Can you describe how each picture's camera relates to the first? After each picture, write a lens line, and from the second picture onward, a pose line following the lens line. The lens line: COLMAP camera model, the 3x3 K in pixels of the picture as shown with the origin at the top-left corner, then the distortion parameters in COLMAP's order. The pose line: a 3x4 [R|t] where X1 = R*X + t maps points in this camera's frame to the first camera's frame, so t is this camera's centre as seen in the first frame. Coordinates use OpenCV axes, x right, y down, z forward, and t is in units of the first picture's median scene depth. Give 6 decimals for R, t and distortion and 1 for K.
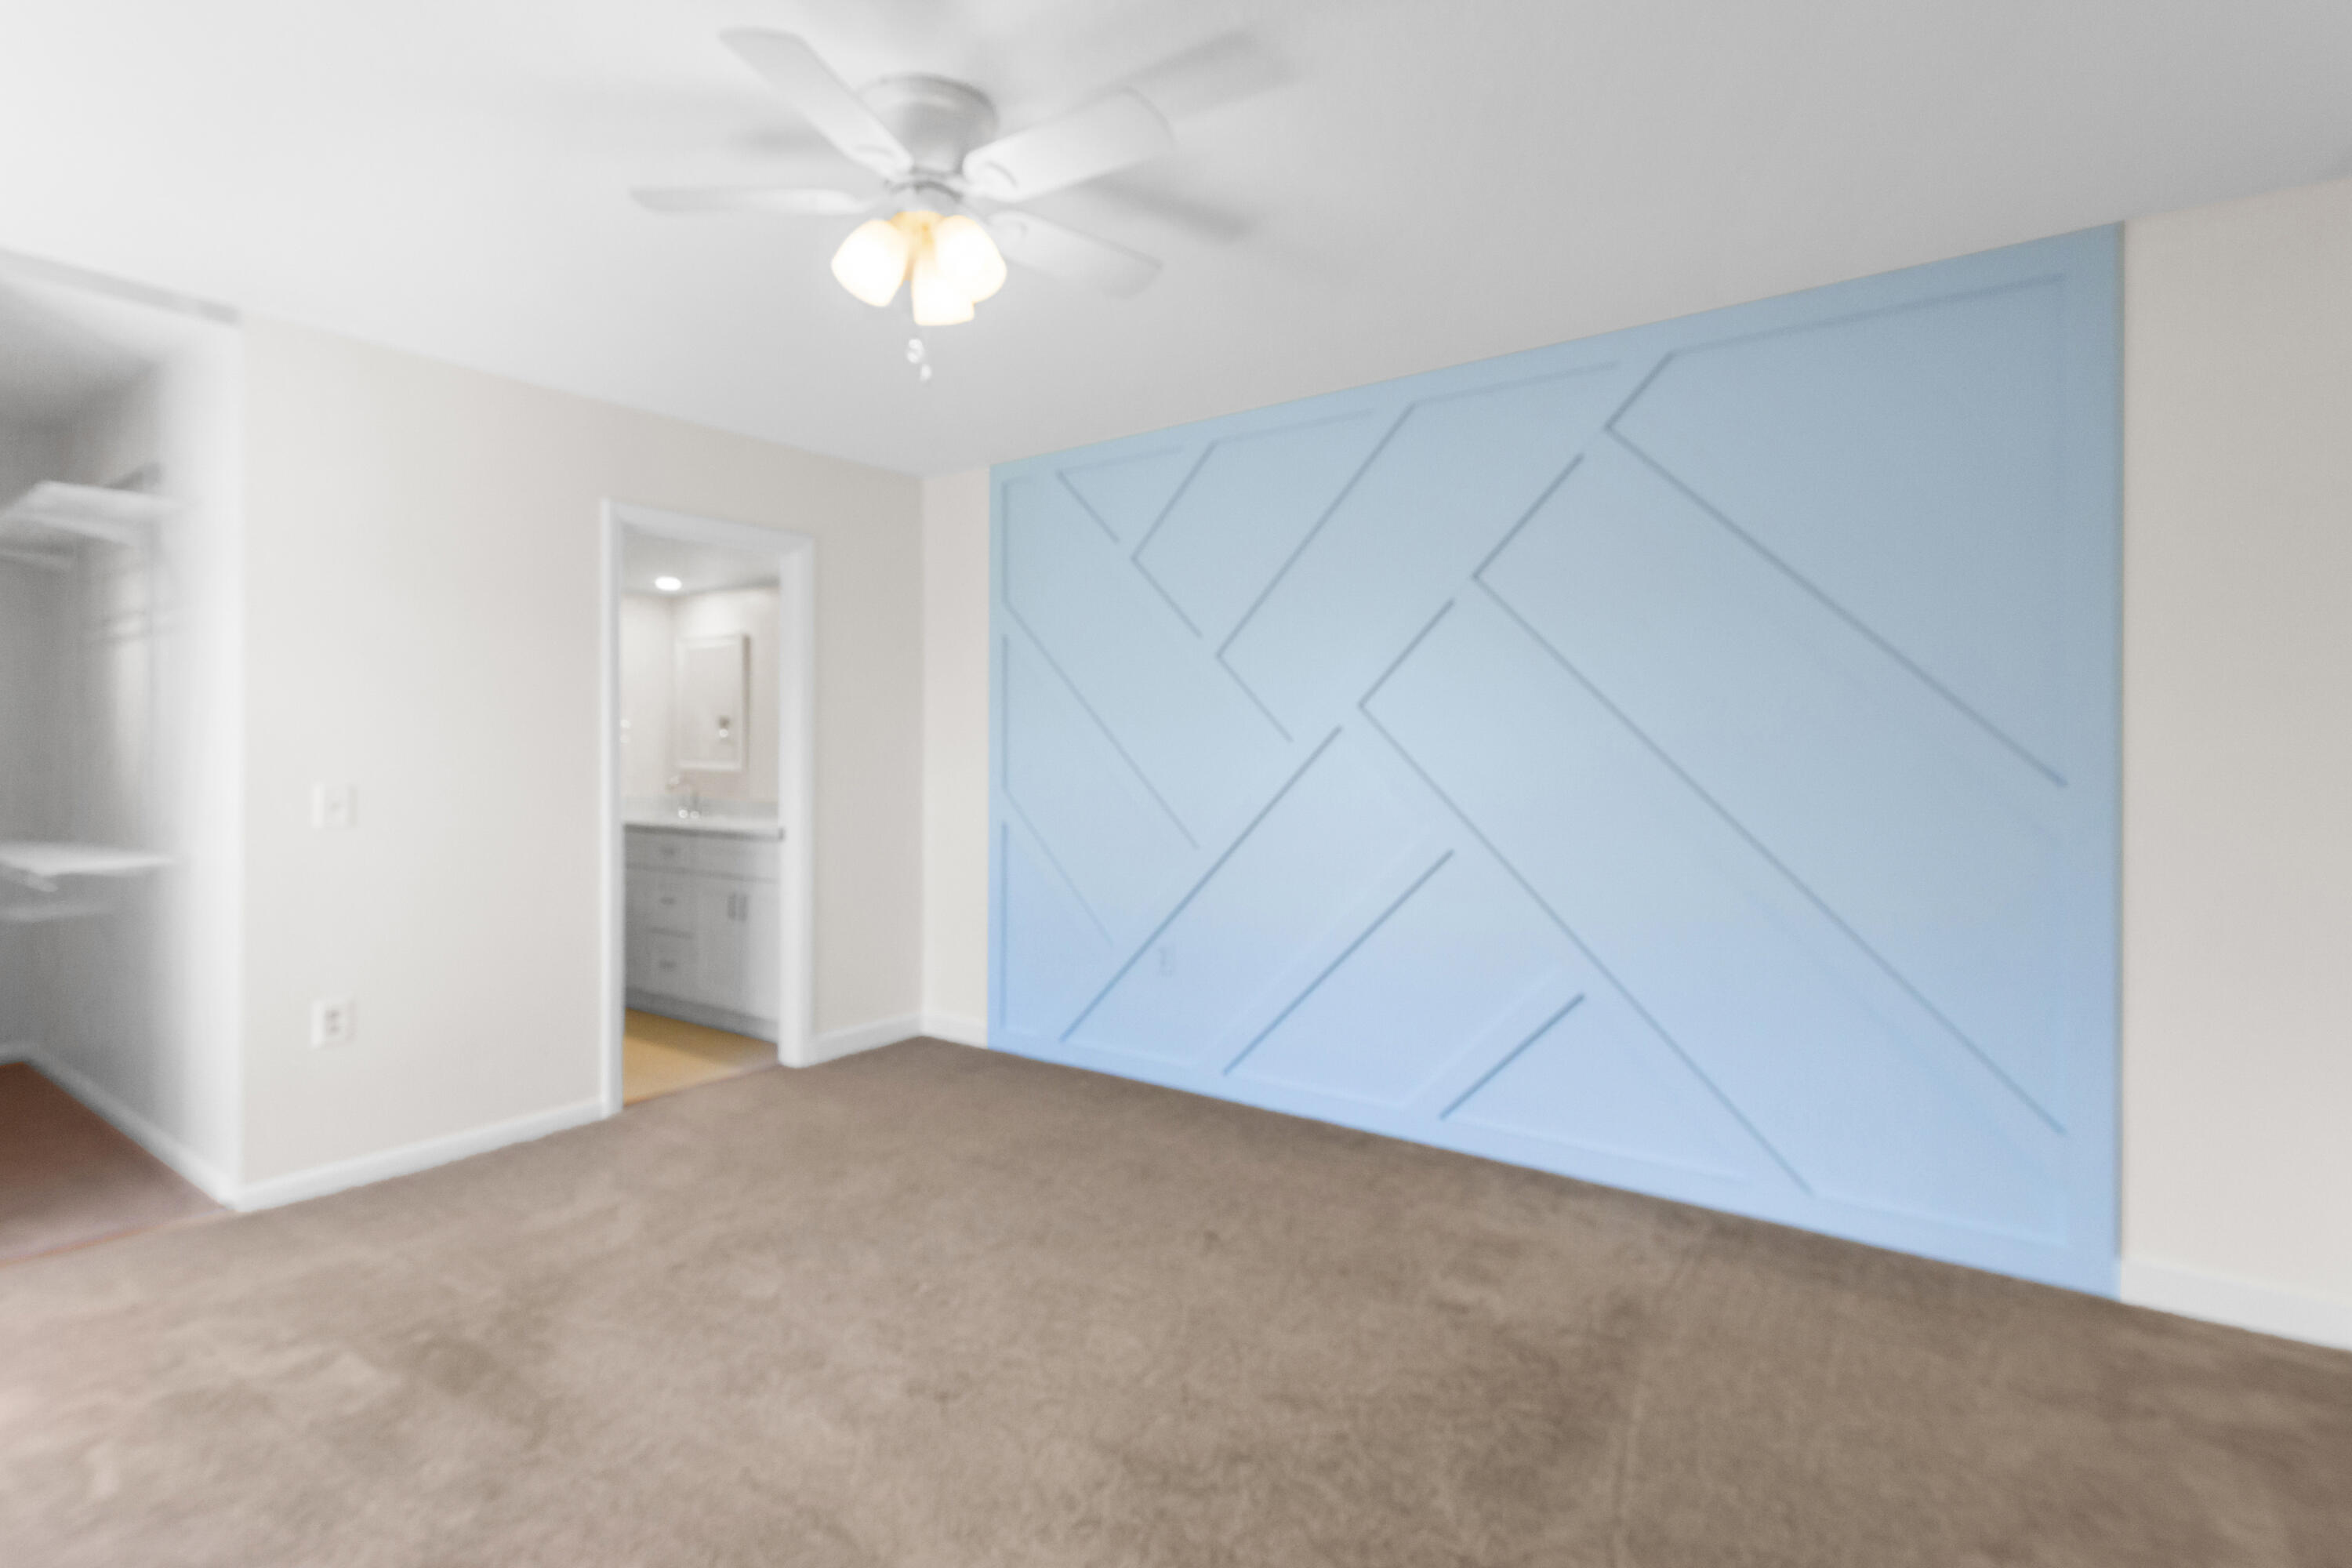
lens RADIAL K [[1122.0, 0, 1164.1], [0, 1122.0, 747.3], [0, 0, 1]] dist [-0.001419, -0.000666]
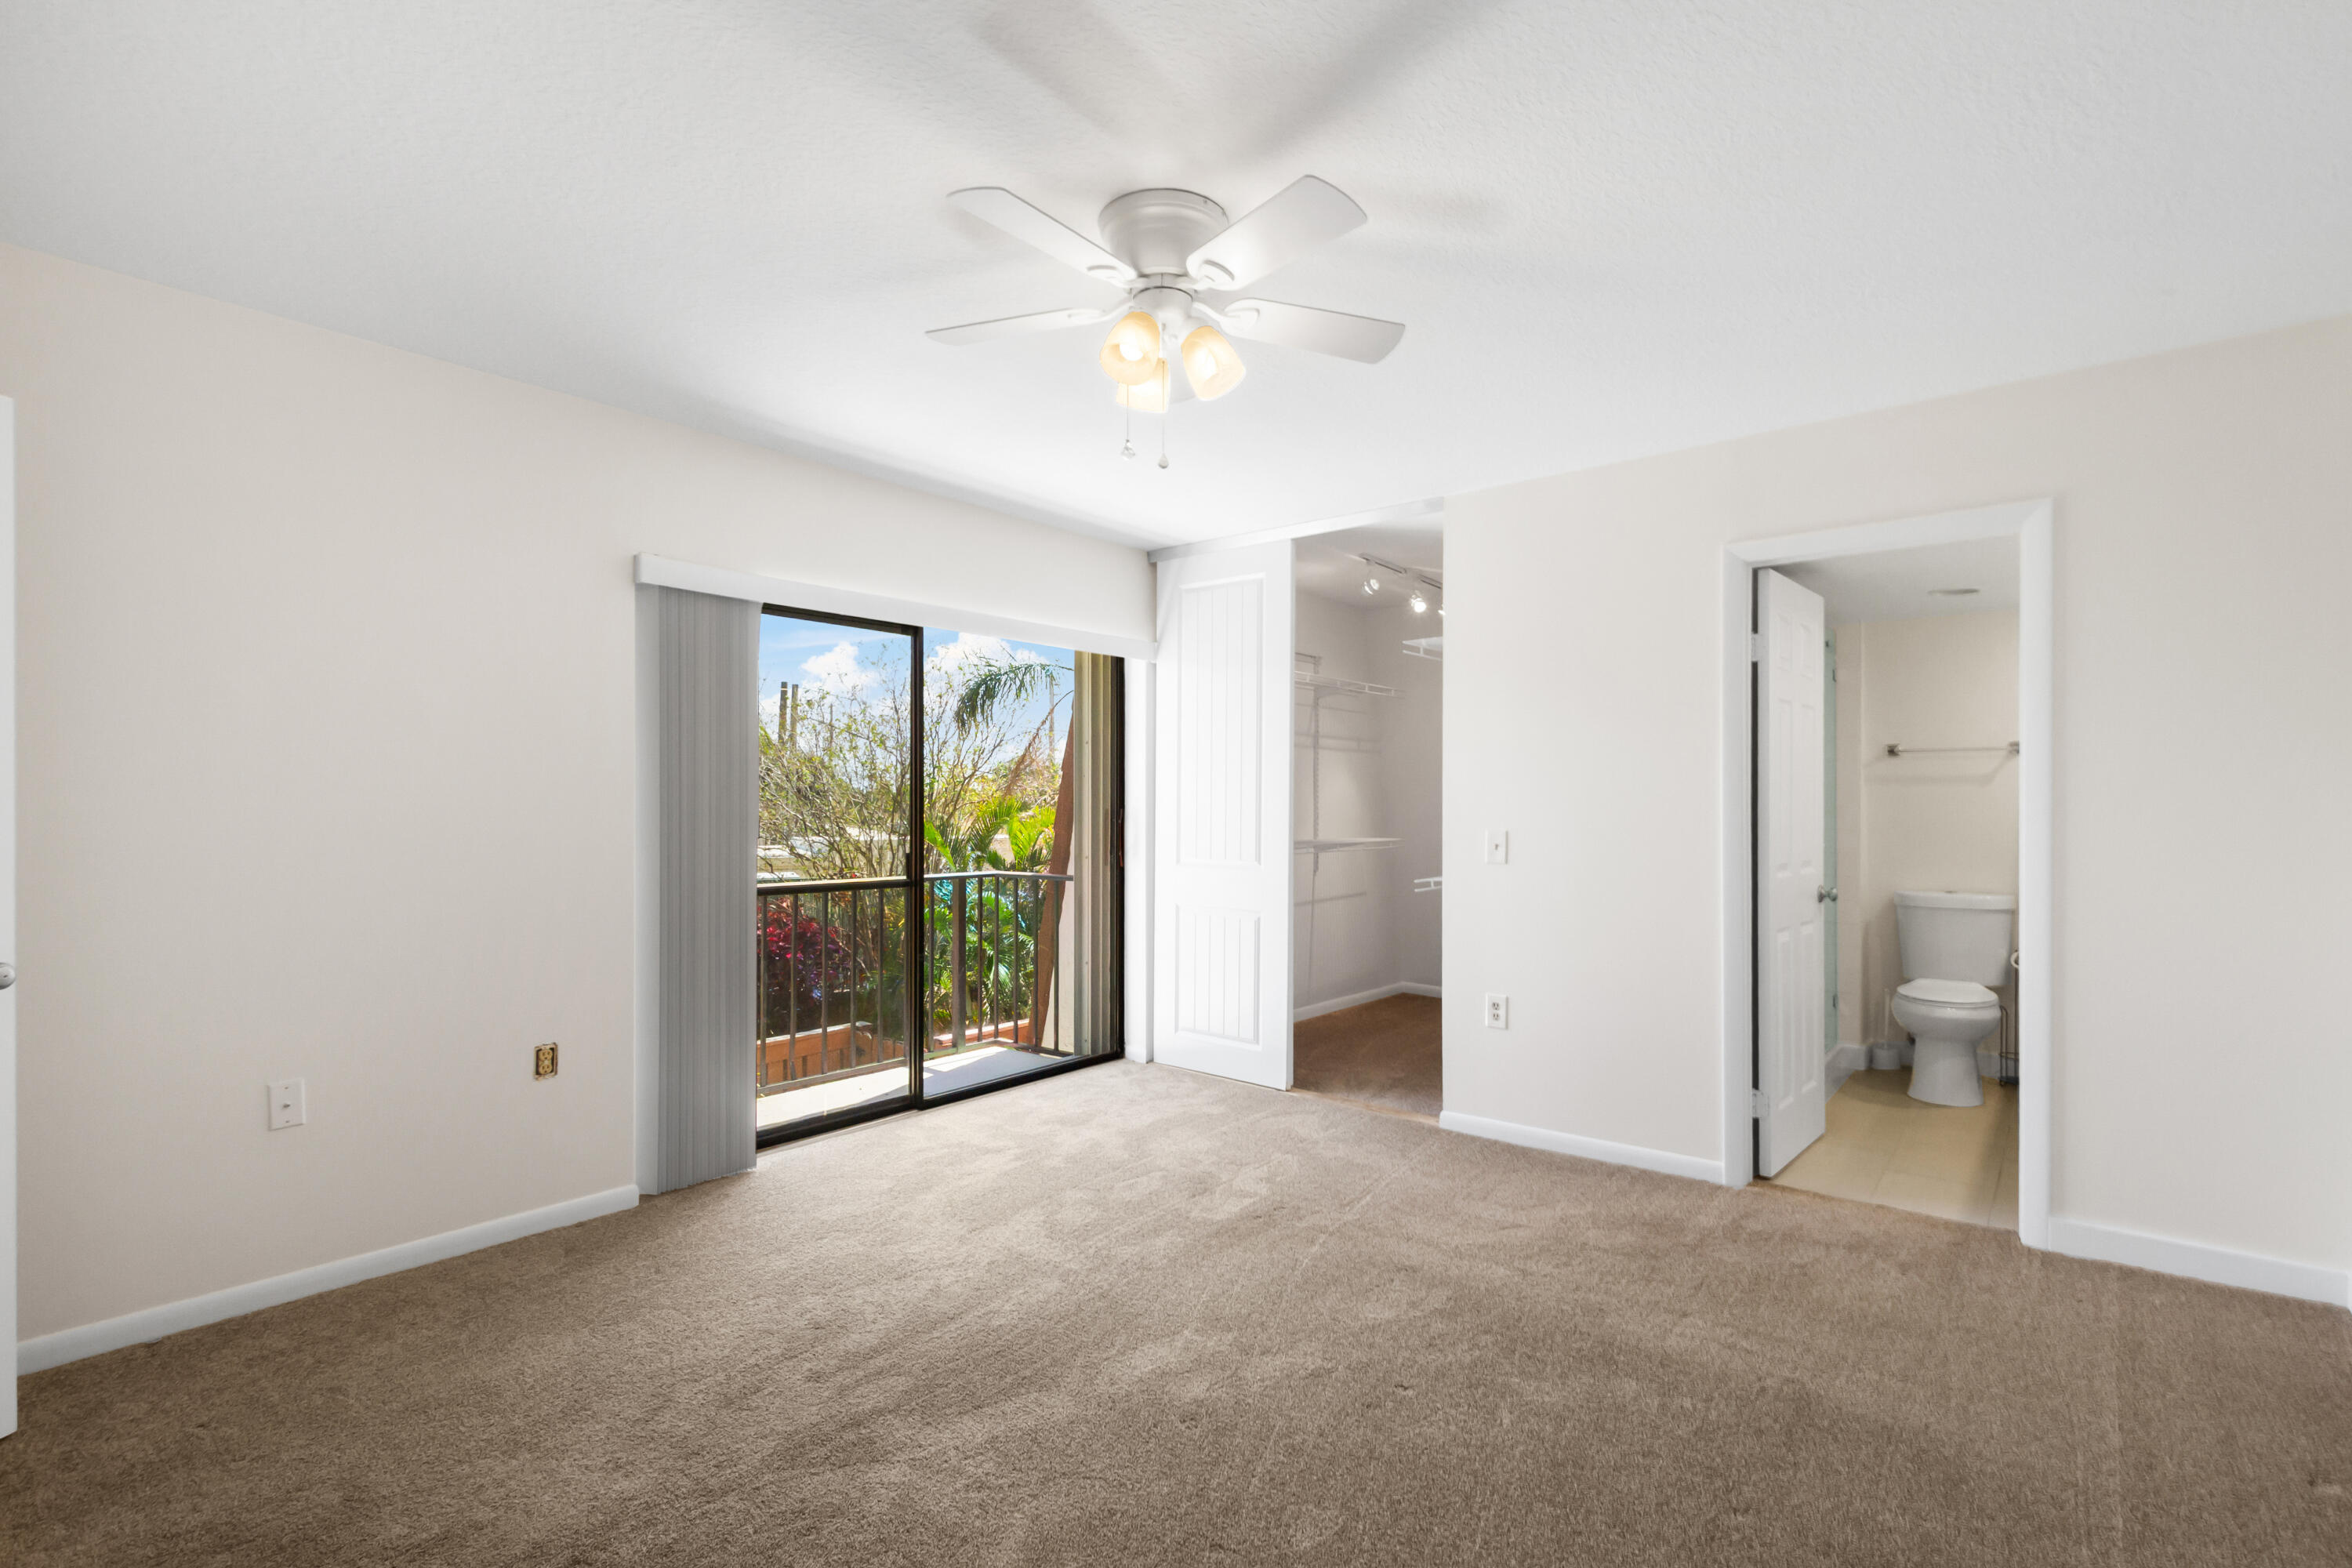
lens RADIAL K [[1107.8, 0, 1176.0], [0, 1107.8, 784.0], [0, 0, 1]] dist [0.000033, -0.000022]
pose [[-0.045844, -0.014063, -0.998850, 0.600722], [0.005868, 0.999880, -0.014347, -0.004907], [0.998931, -0.006519, -0.045756, 0.717718]]
